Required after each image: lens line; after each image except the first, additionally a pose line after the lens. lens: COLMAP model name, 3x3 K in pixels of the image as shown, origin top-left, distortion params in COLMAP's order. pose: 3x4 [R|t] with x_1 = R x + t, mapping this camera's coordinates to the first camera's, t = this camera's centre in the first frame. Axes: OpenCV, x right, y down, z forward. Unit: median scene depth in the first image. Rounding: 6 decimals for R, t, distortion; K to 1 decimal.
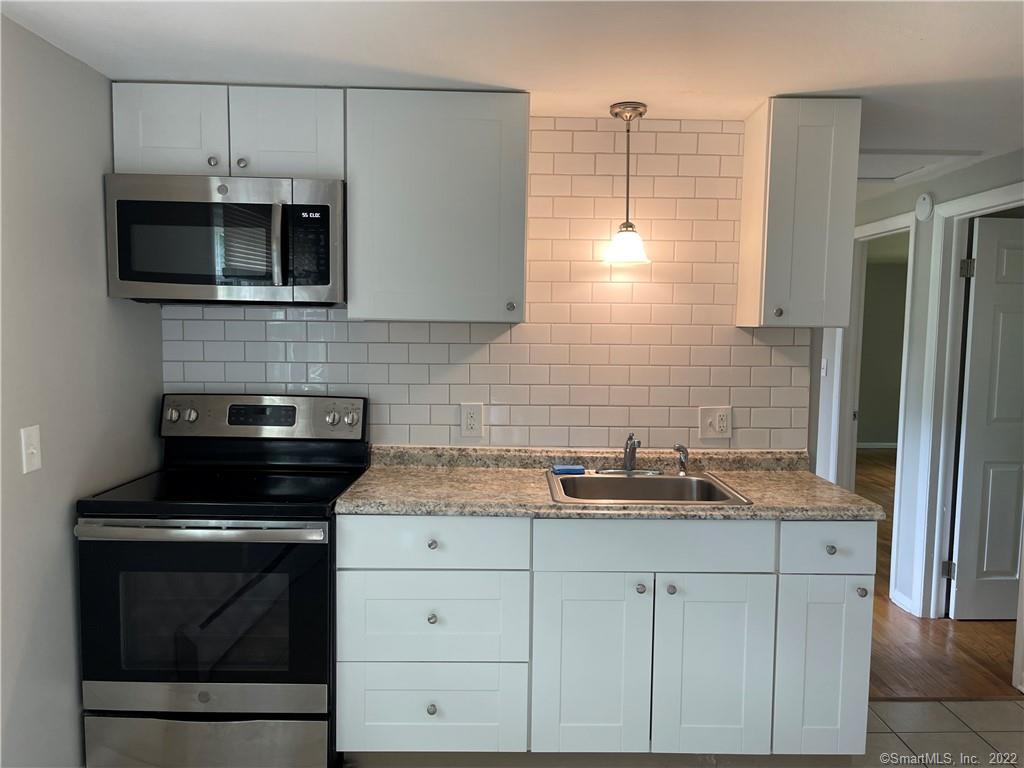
lens RADIAL K [[775.1, 0, 509.5], [0, 775.1, 415.9], [0, 0, 1]] dist [0.067785, -0.095713]
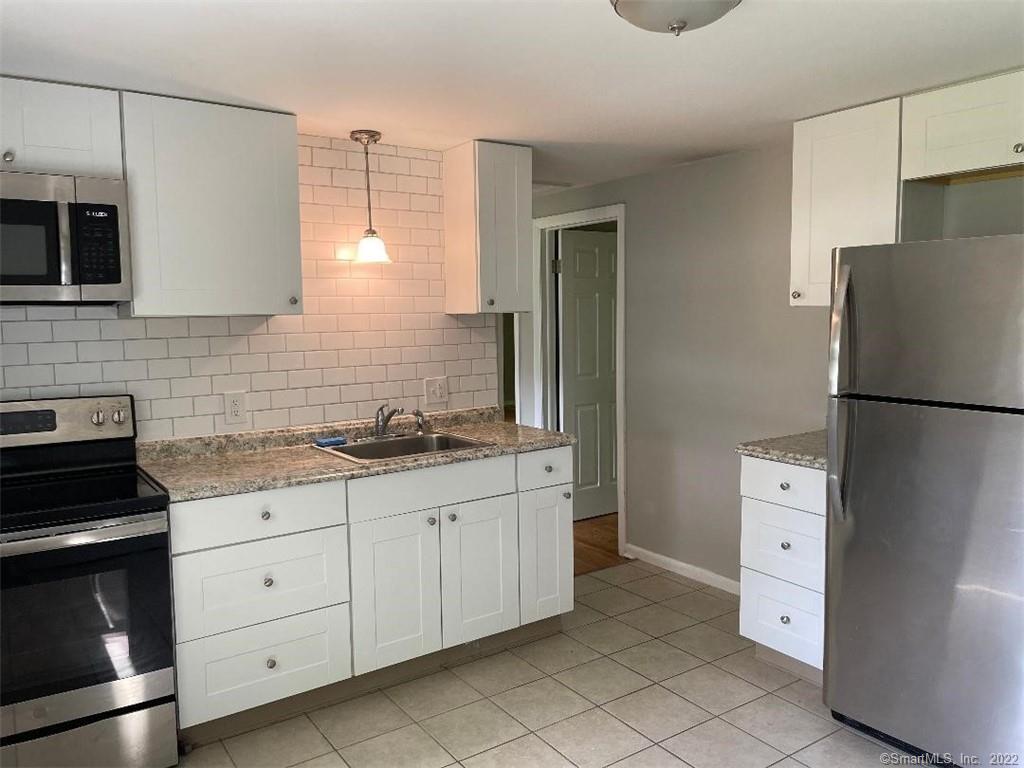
lens RADIAL K [[775.1, 0, 509.5], [0, 775.1, 415.9], [0, 0, 1]] dist [0.067785, -0.095713]
pose [[0.824794, -0.103787, 0.555827, -0.349805], [0.094161, 0.994495, 0.045972, 0.003126], [-0.557538, 0.014419, 0.830026, -0.108108]]
